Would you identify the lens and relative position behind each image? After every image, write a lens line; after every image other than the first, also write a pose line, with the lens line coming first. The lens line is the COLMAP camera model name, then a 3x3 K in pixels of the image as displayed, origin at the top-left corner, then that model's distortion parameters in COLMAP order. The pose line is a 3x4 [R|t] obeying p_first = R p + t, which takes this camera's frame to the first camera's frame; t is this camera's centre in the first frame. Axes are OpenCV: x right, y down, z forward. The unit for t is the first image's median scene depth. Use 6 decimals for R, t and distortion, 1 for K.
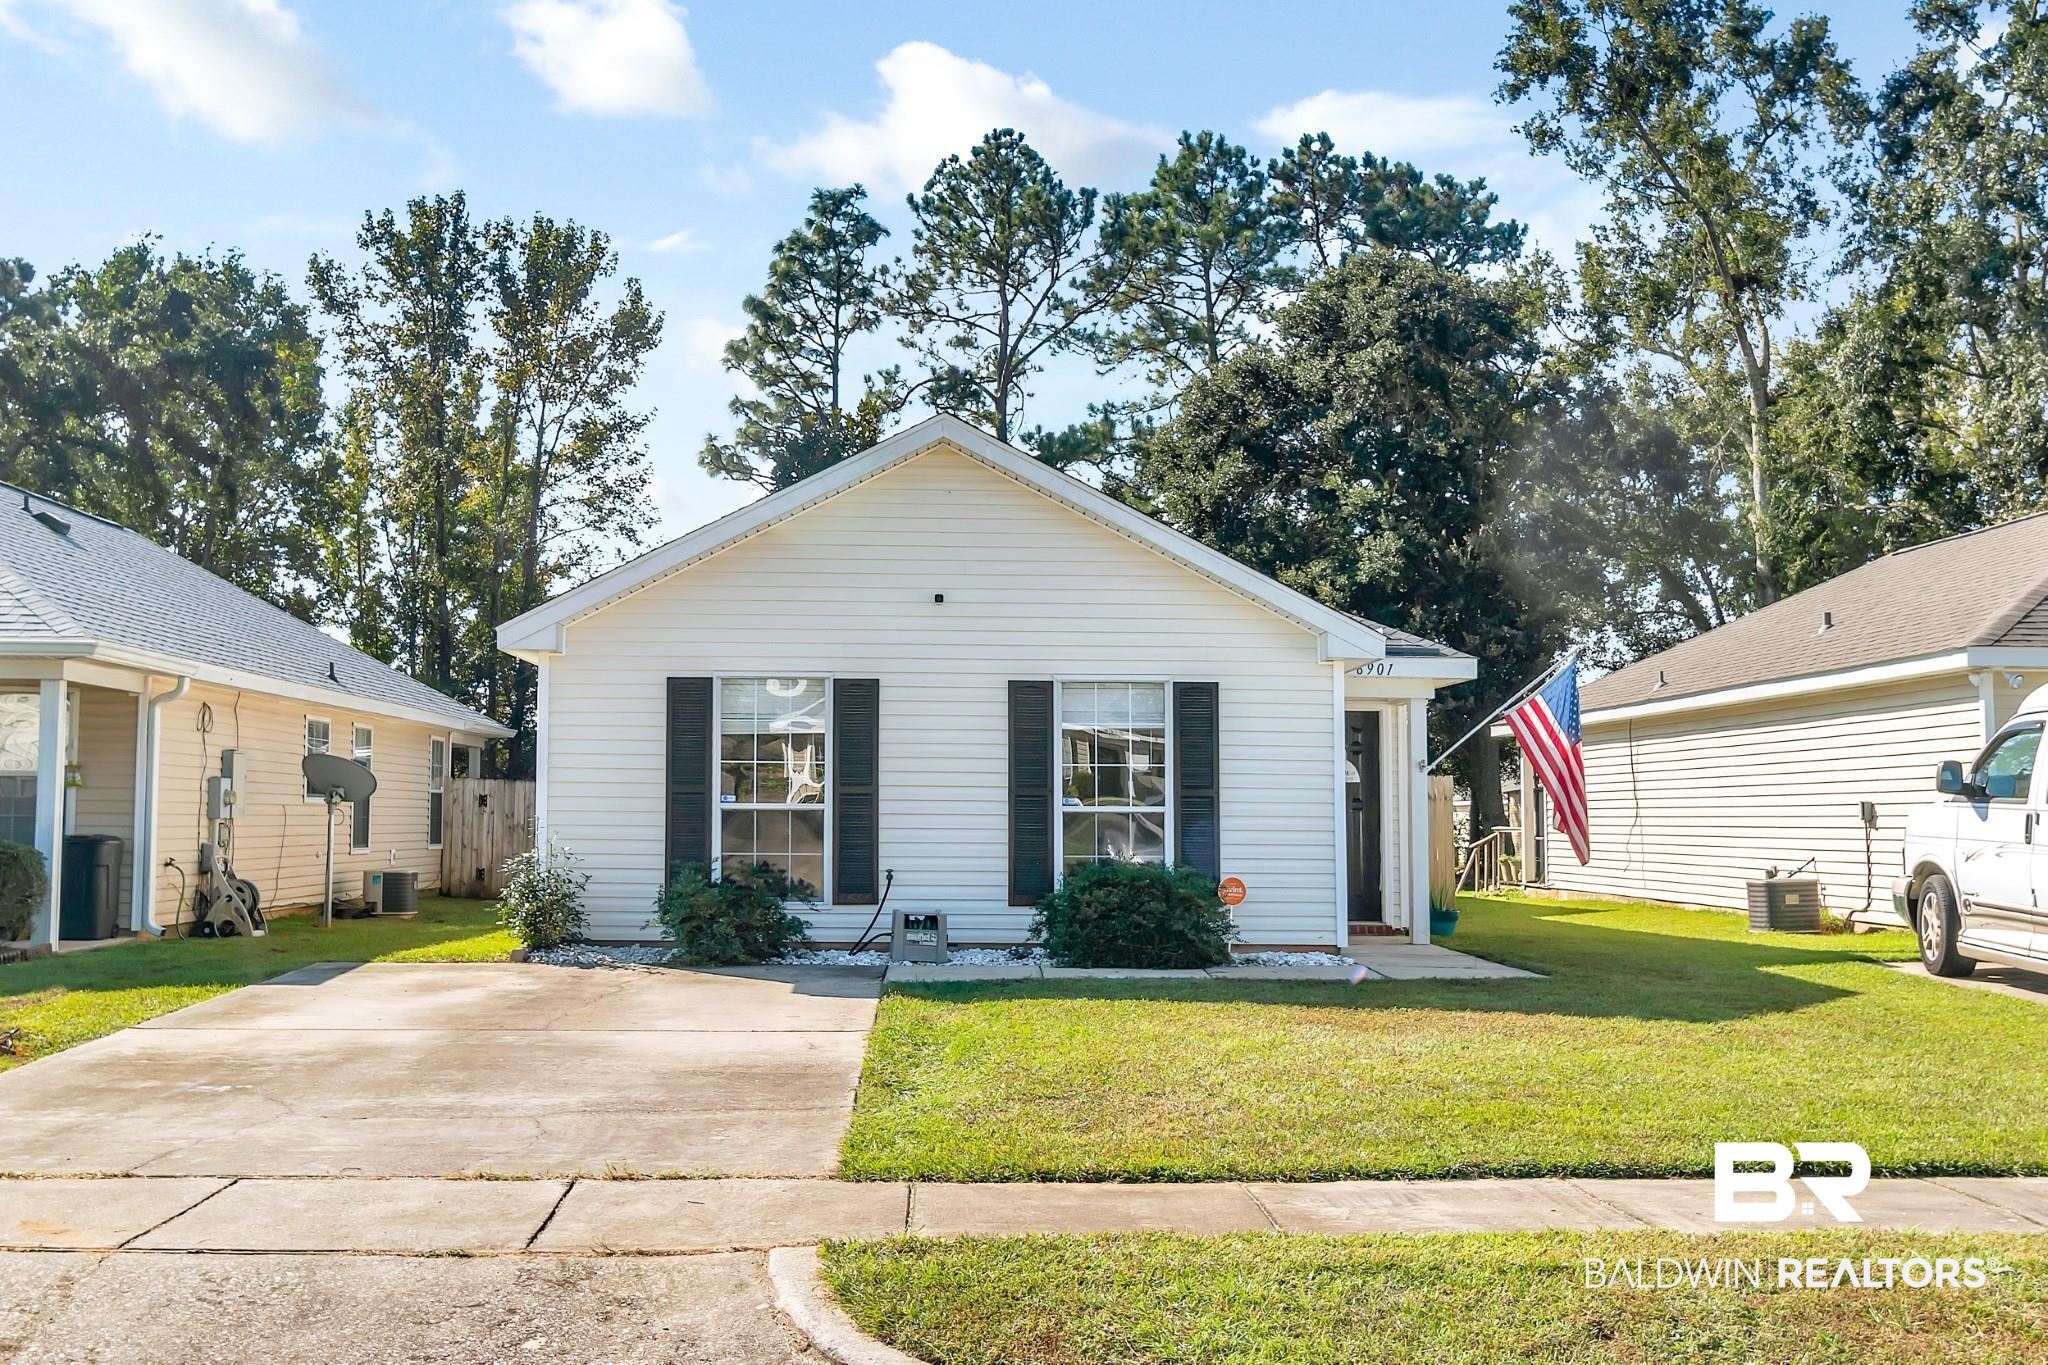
lens RADIAL K [[2023.7, 0, 1024.0], [0, 2023.7, 682.5], [0, 0, 1]] dist [0.009854, 0.002505]
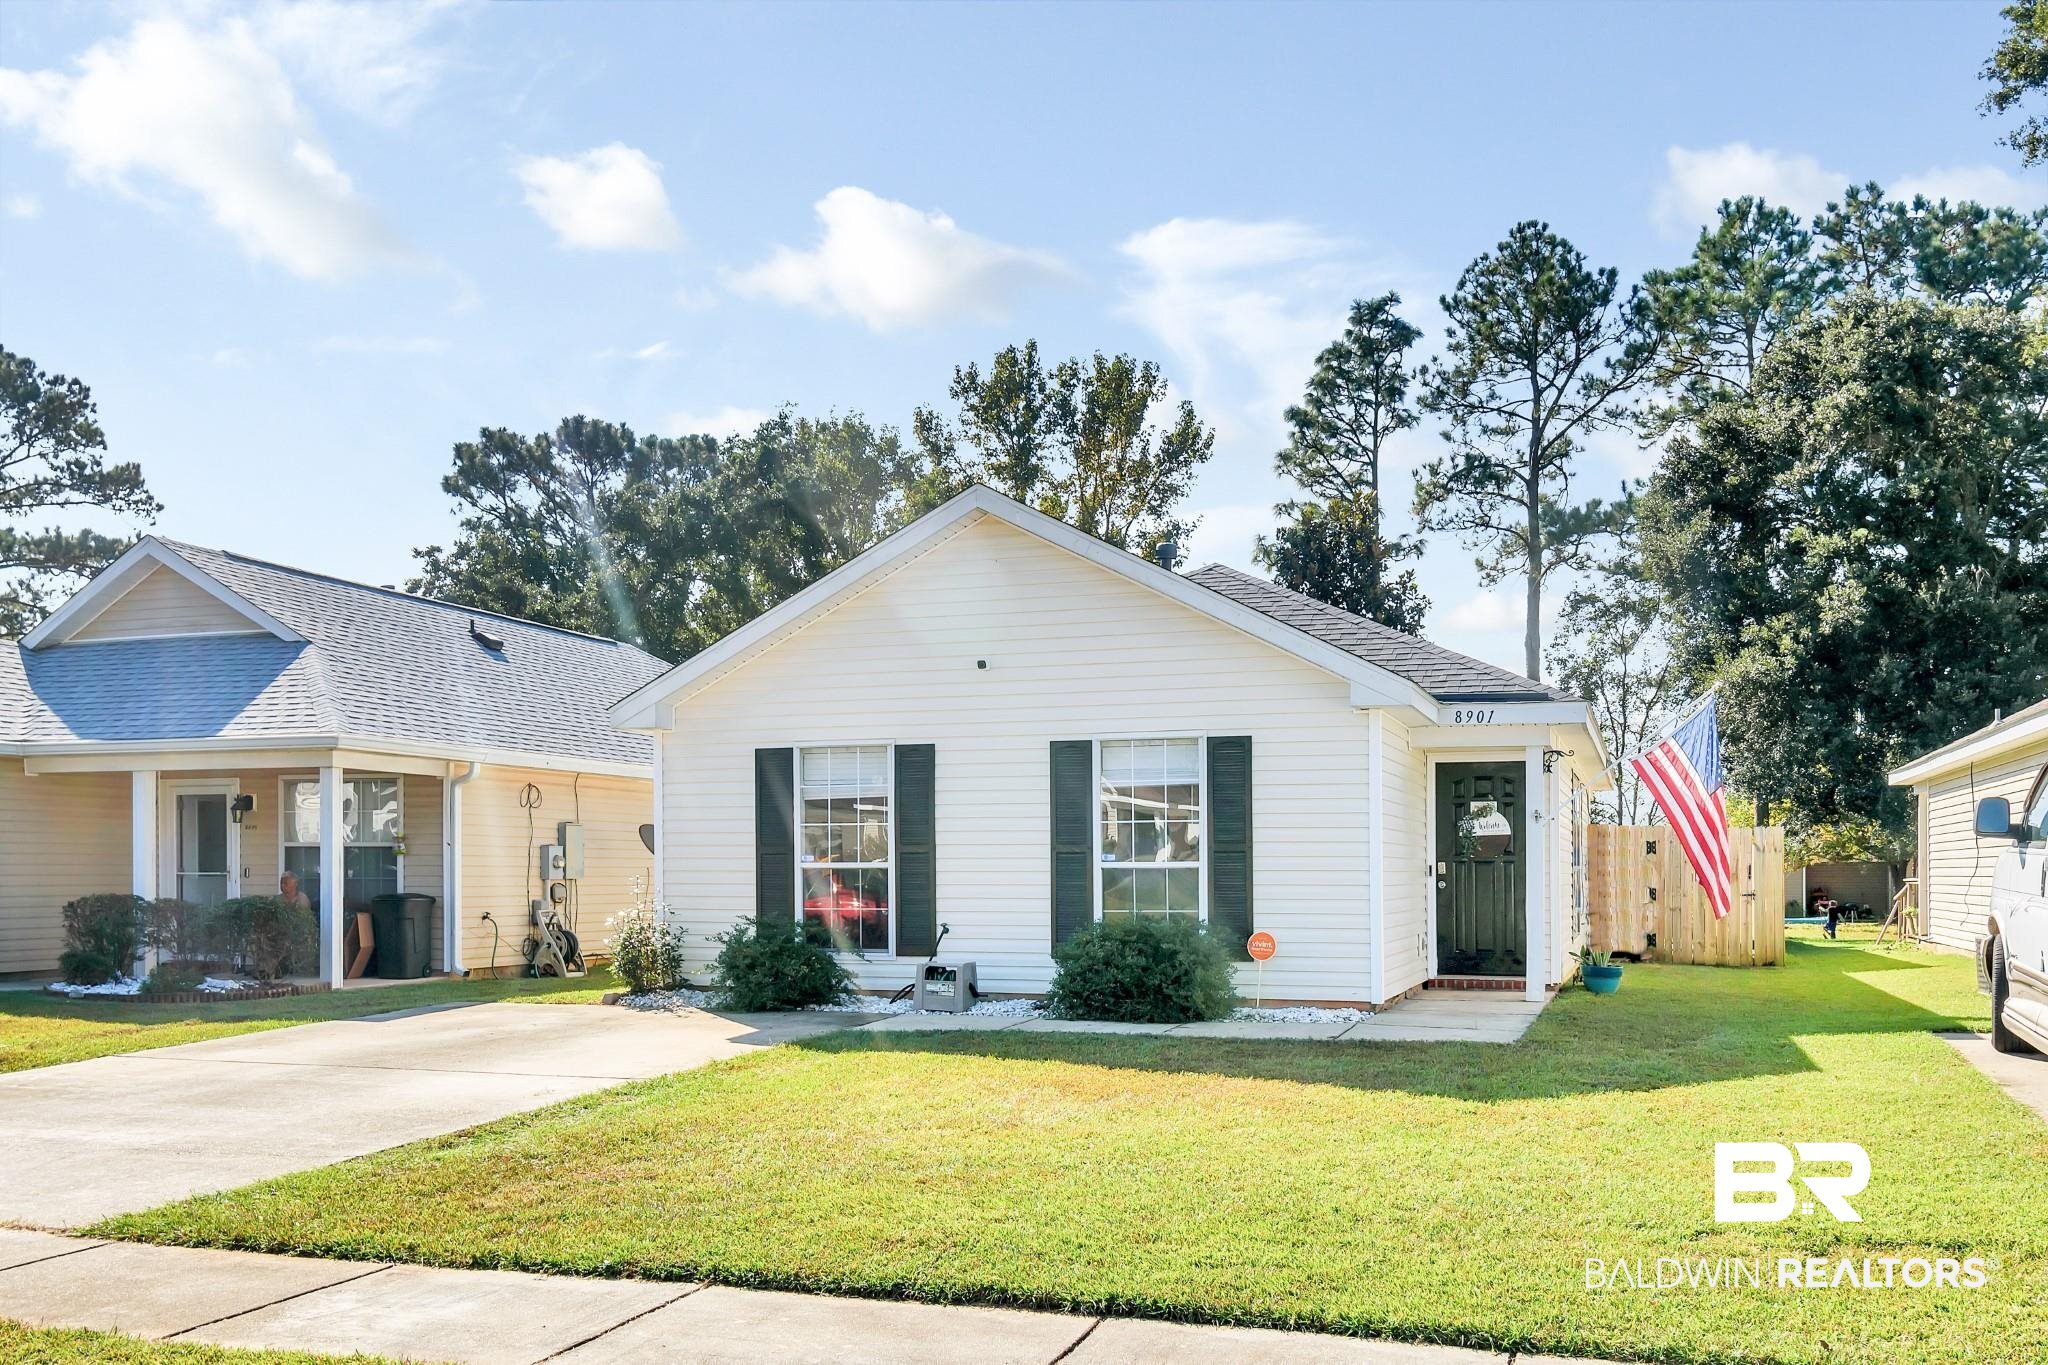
lens RADIAL K [[1737.9, 0, 1061.9], [0, 1737.9, 886.7], [0, 0, 1]] dist [0.004103, 0.001467]
pose [[0.938286, -0.005806, -0.345811, 0.078899], [0.031424, 0.997155, 0.068521, 0.003226], [0.344429, -0.075159, 0.935799, 0.043575]]
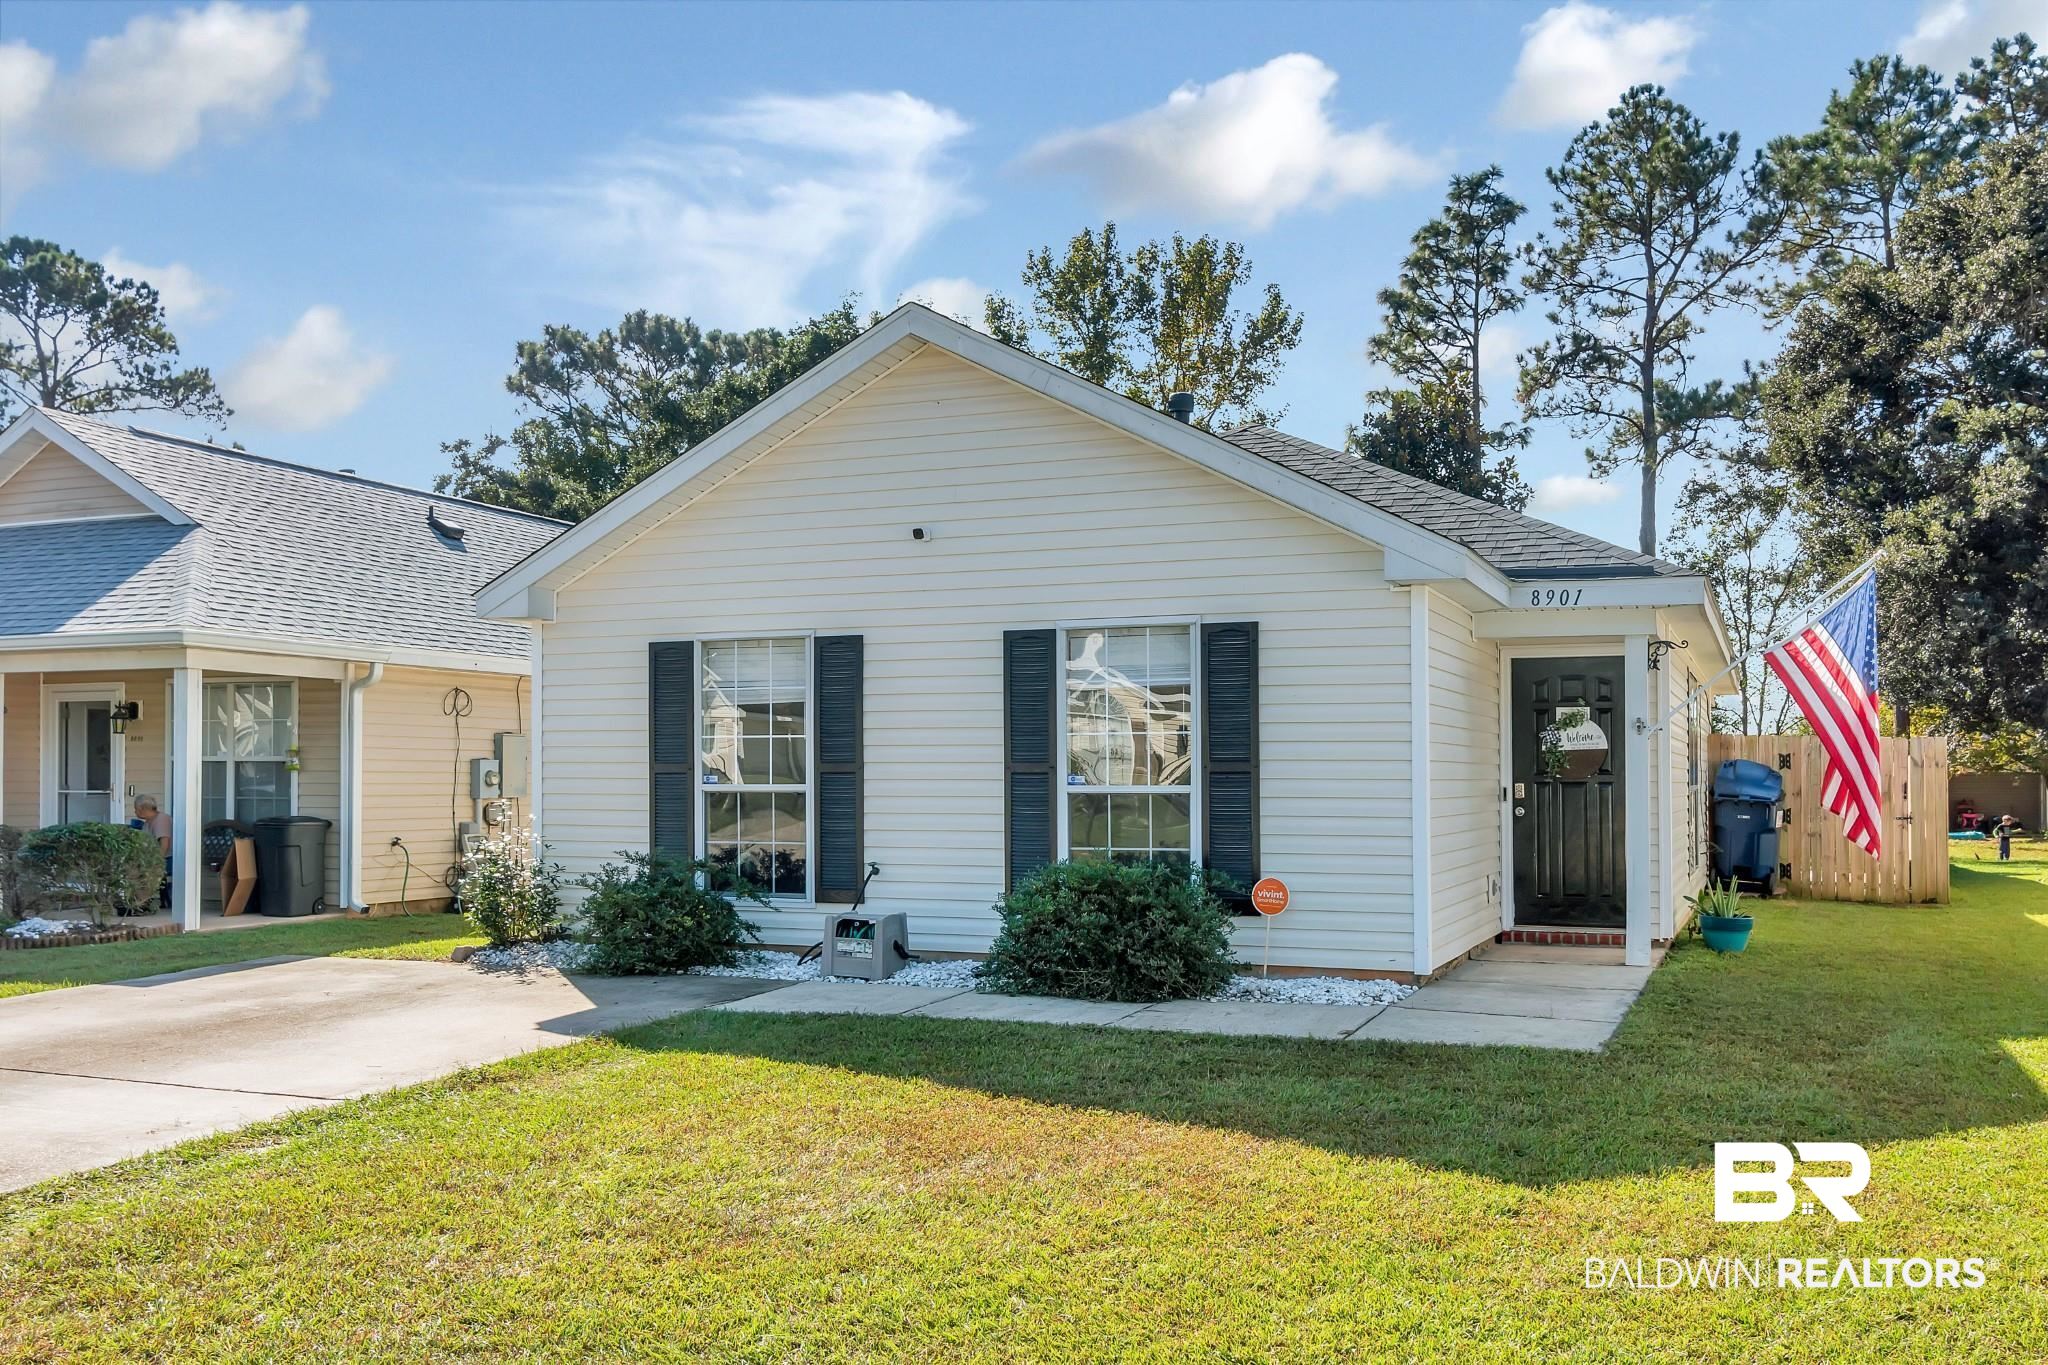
lens RADIAL K [[1741.6, 0, 1054.4], [0, 1741.6, 772.1], [0, 0, 1]] dist [0.002721, -0.002471]
pose [[0.913502, -0.009077, -0.406732, 0.076013], [0.033920, 0.997969, 0.053910, 0.004810], [0.405417, -0.063044, 0.911955, 0.096555]]
